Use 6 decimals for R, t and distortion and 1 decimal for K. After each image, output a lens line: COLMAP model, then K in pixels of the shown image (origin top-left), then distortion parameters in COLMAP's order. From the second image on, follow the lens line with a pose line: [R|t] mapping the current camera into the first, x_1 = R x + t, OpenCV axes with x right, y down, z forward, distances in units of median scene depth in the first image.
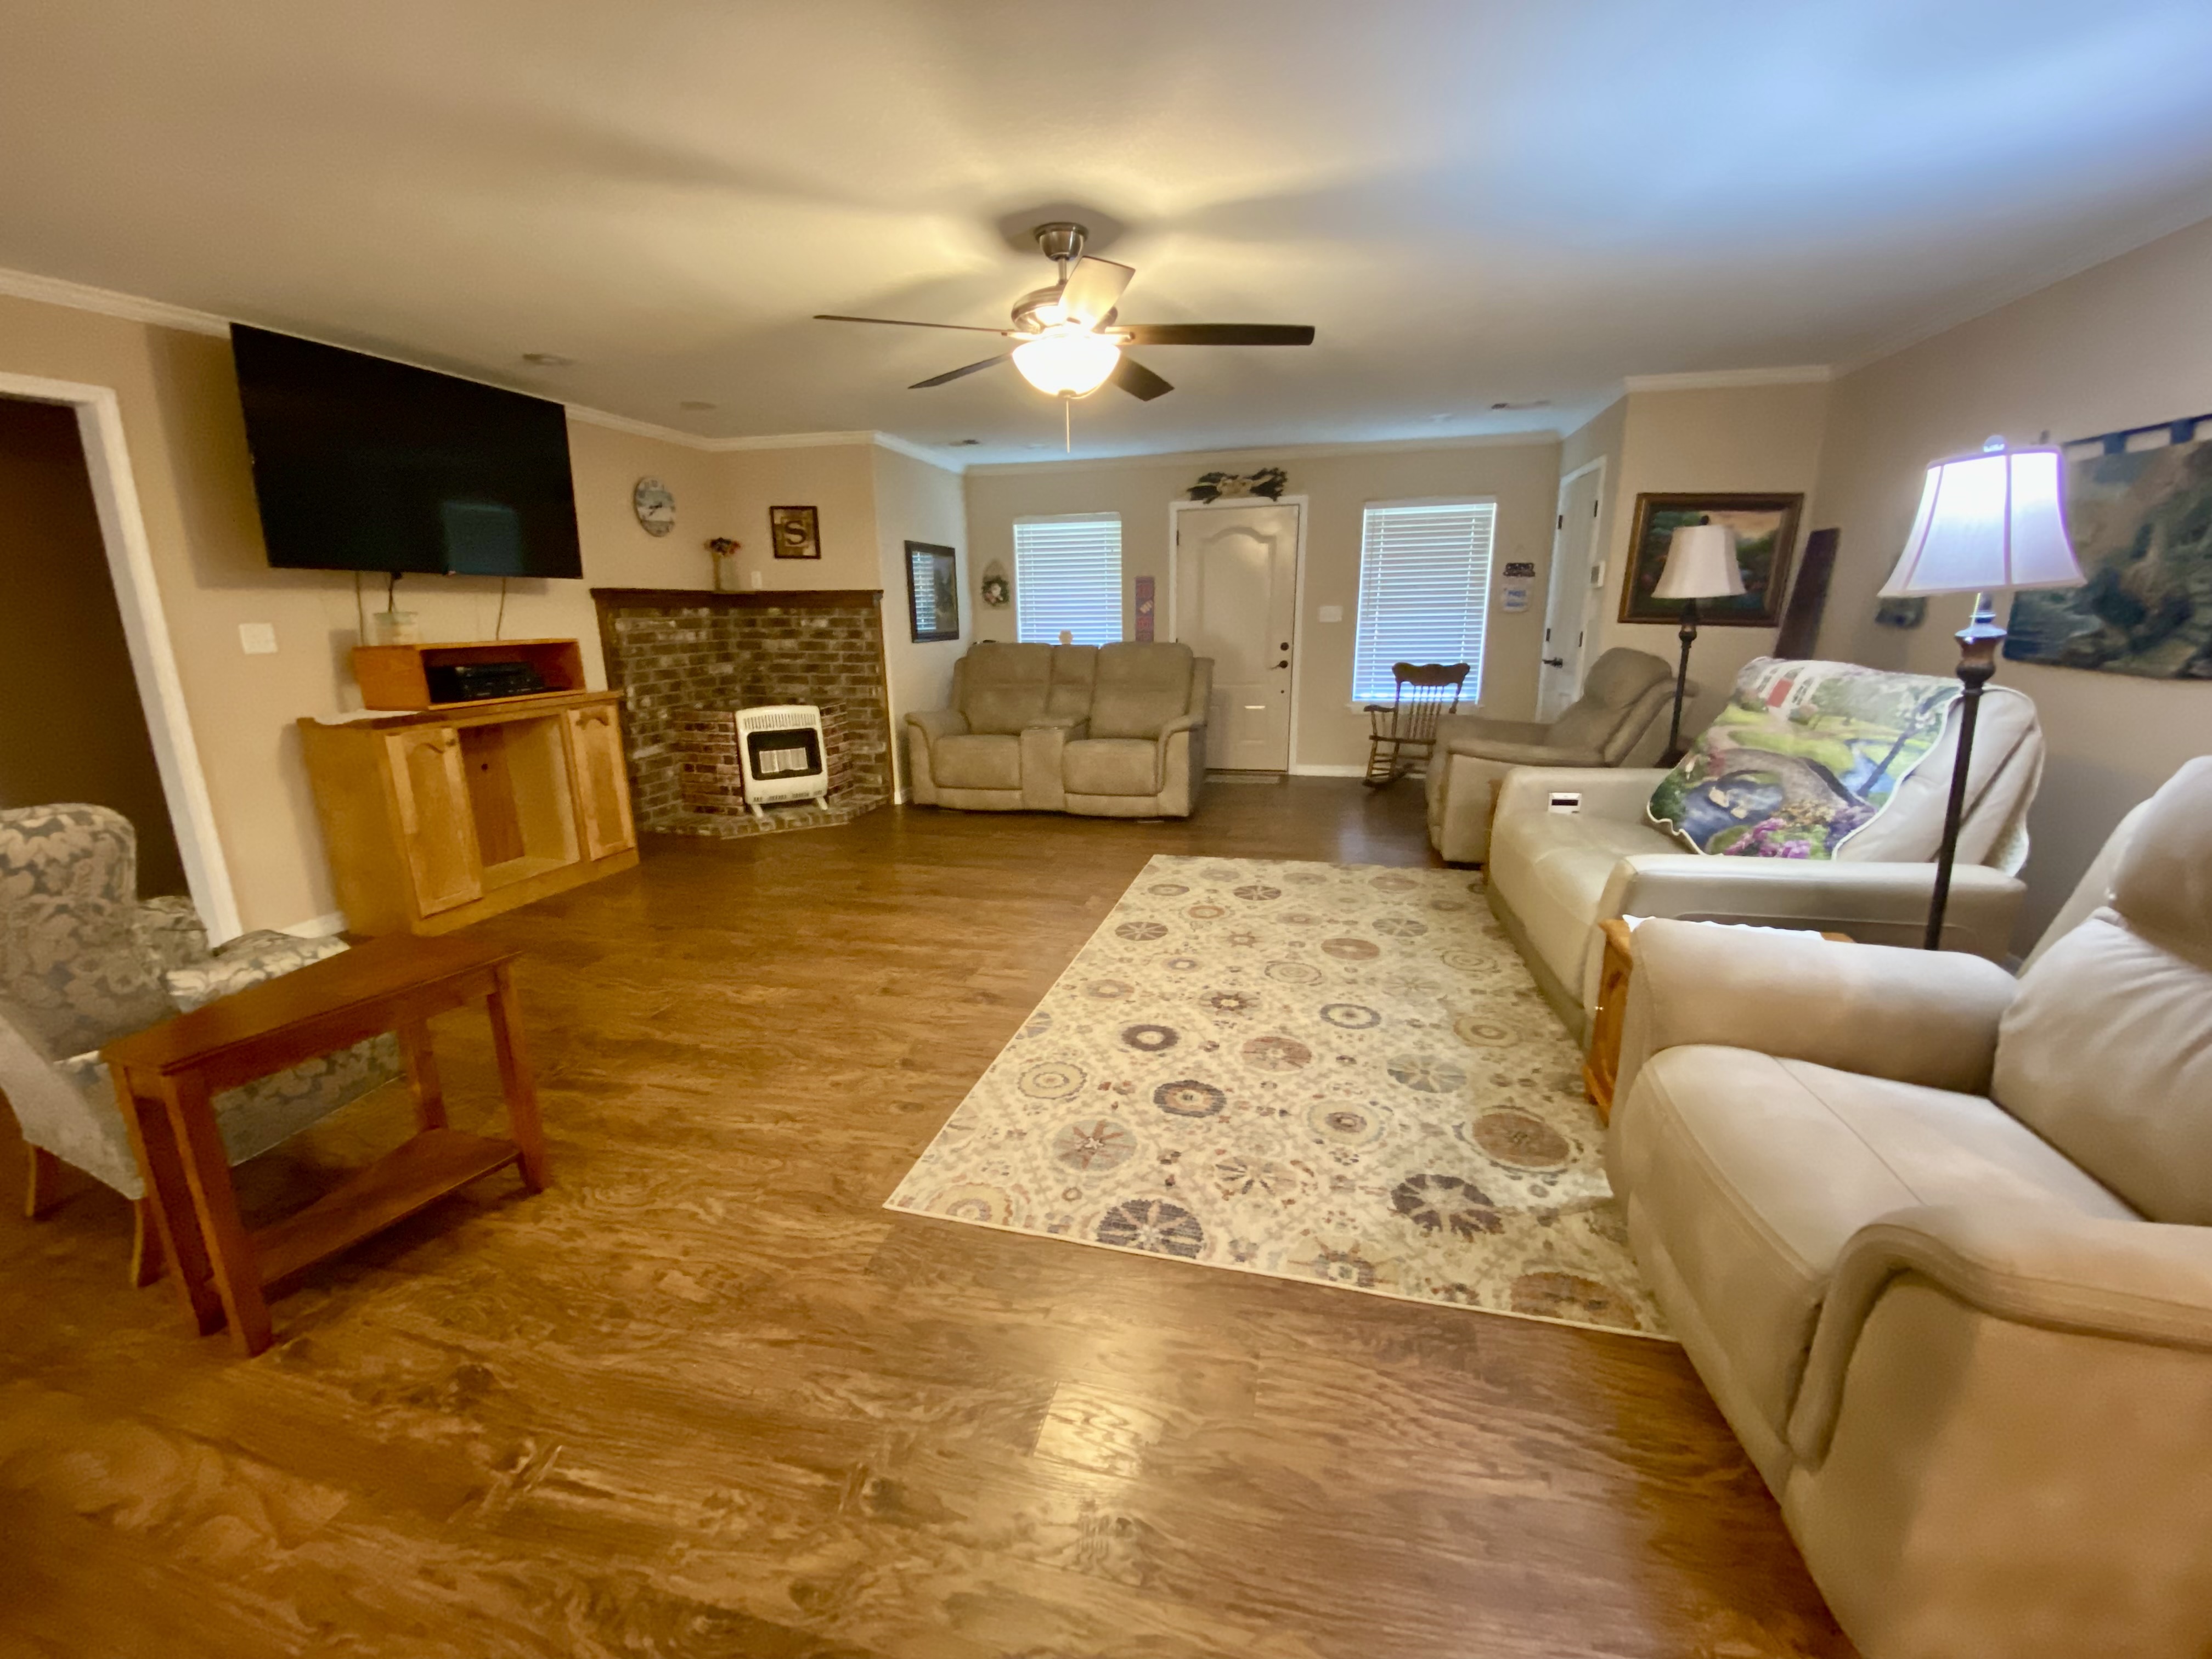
lens RADIAL K [[910.4, 0, 1108.5], [0, 910.4, 823.7], [0, 0, 1]] dist [0.009934, -0.001035]
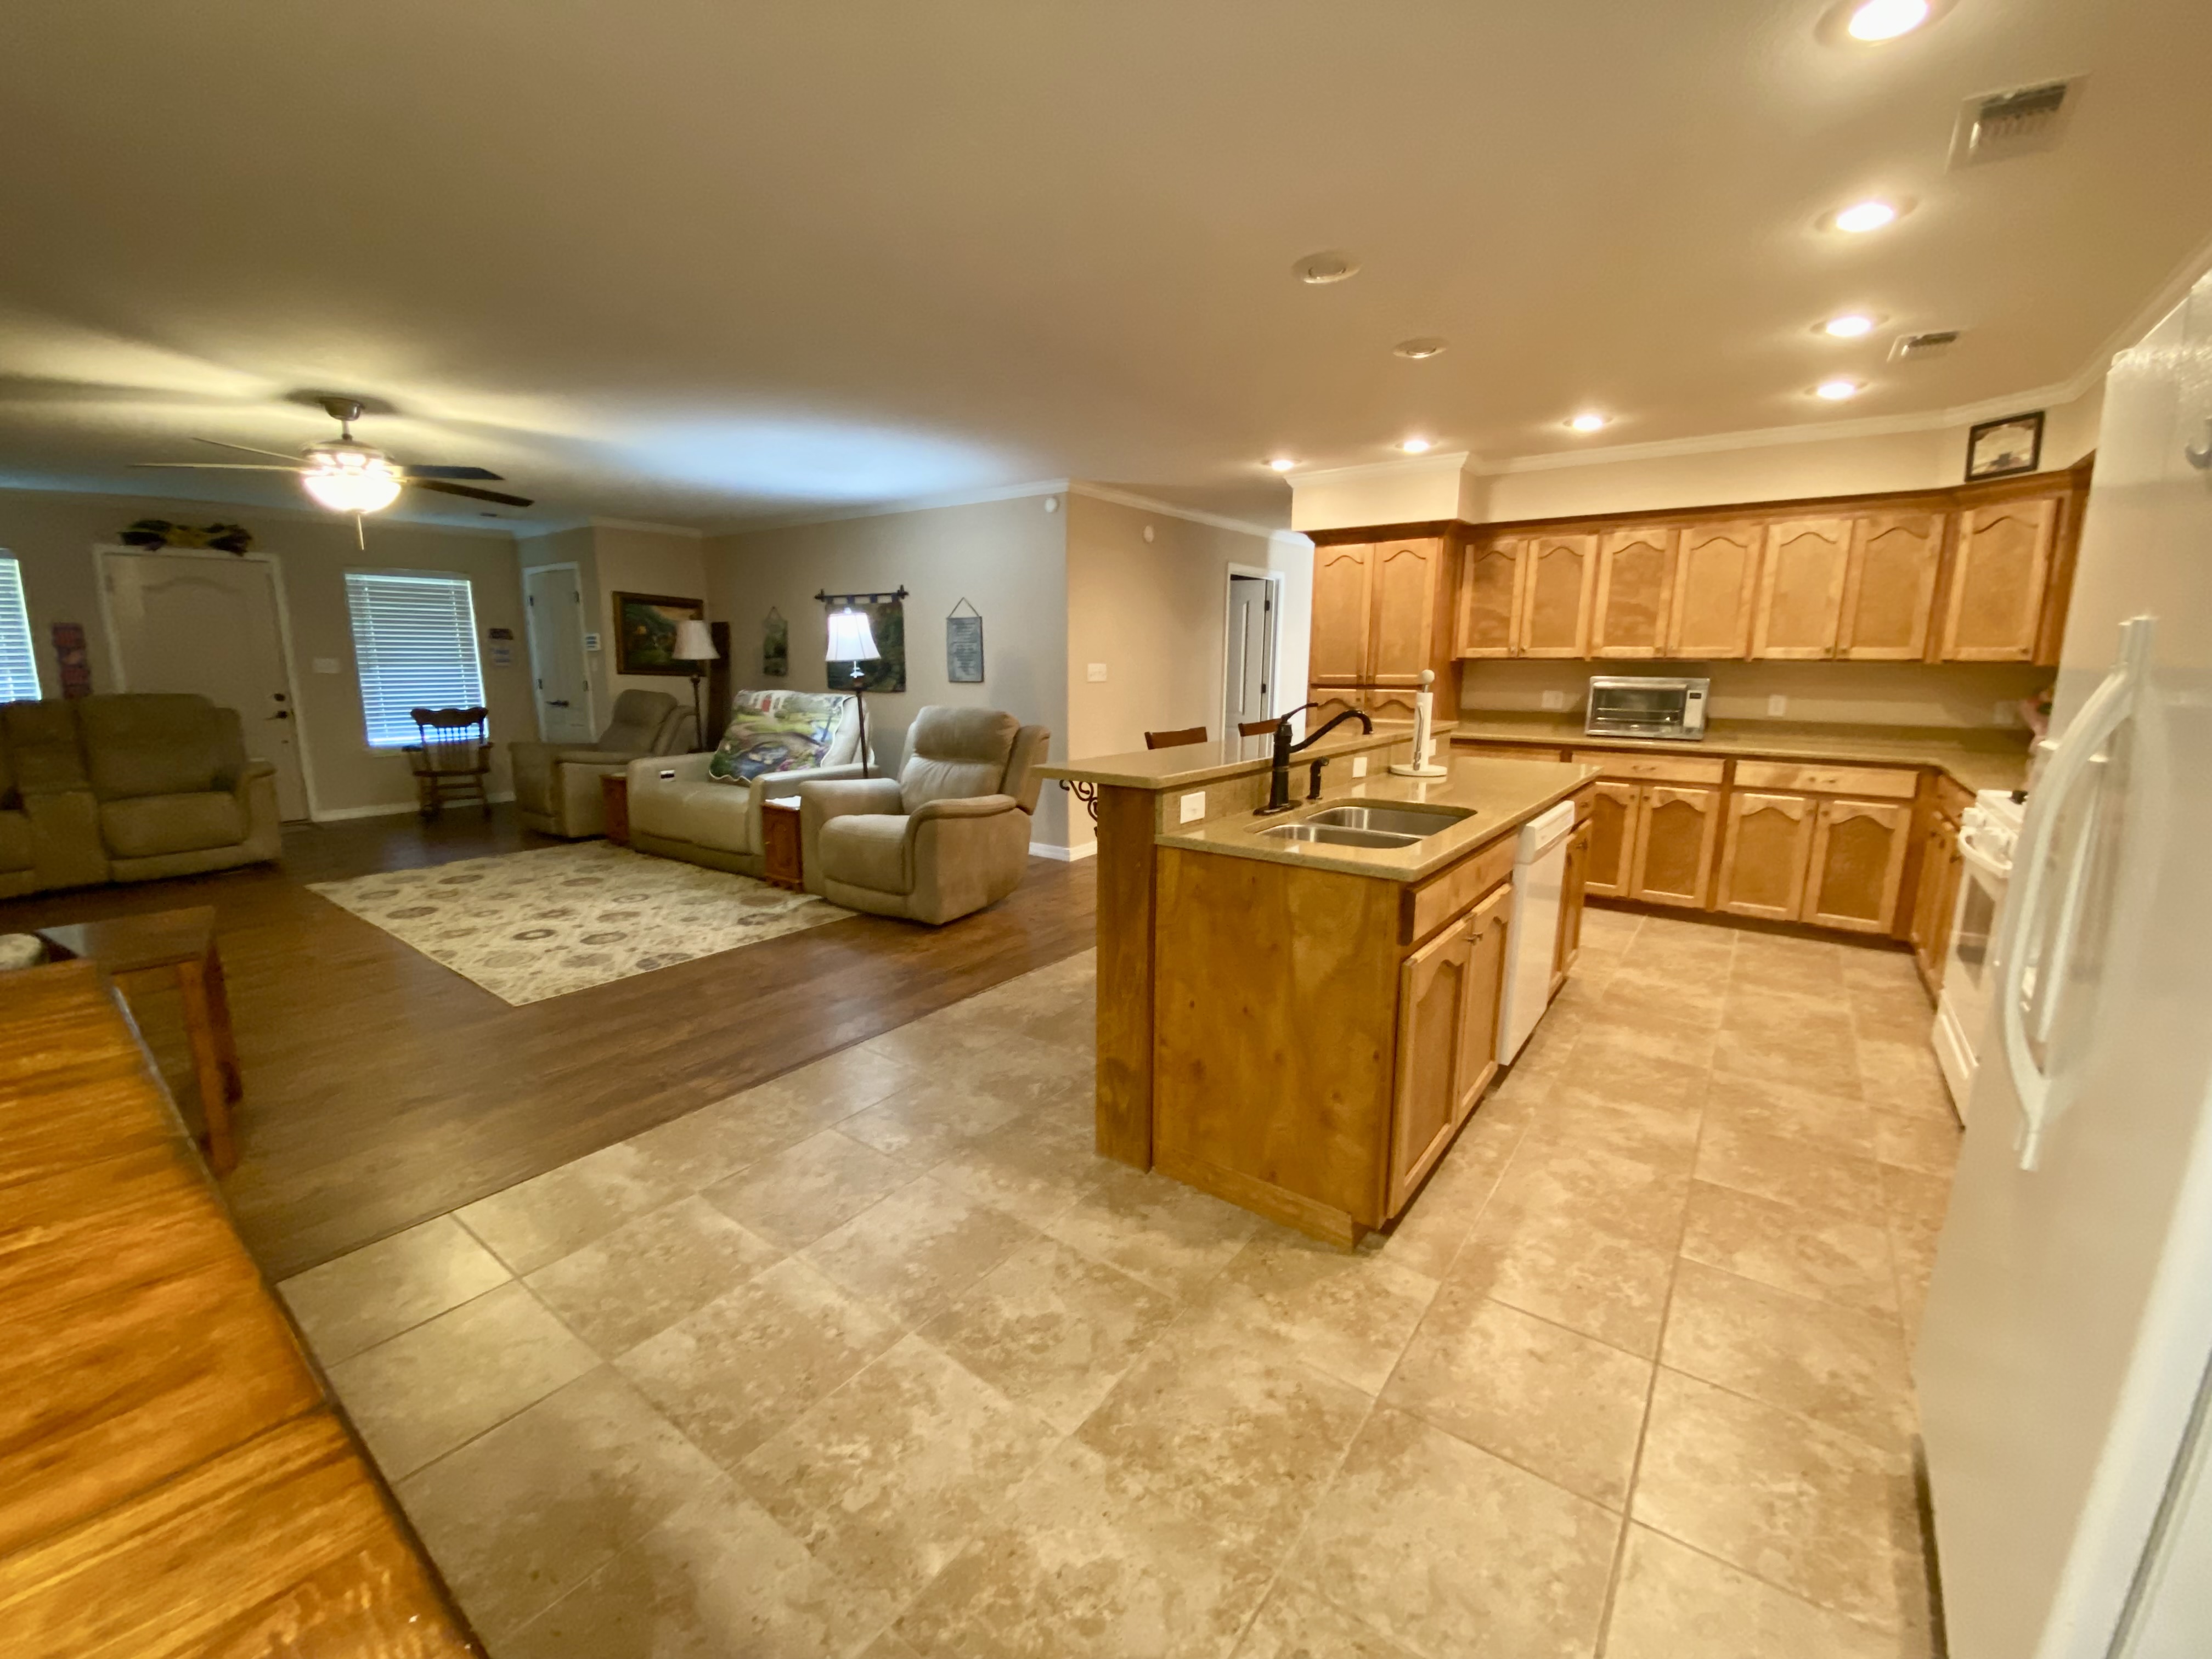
lens RADIAL K [[910.4, 0, 1100.0], [0, 910.4, 827.1], [0, 0, 1]] dist [0.009934, -0.001035]
pose [[0.396129, -0.156325, 0.904790, -1.151650], [0.204998, 0.975585, 0.078805, 0.155557], [-0.895018, 0.154263, 0.418504, -0.668220]]
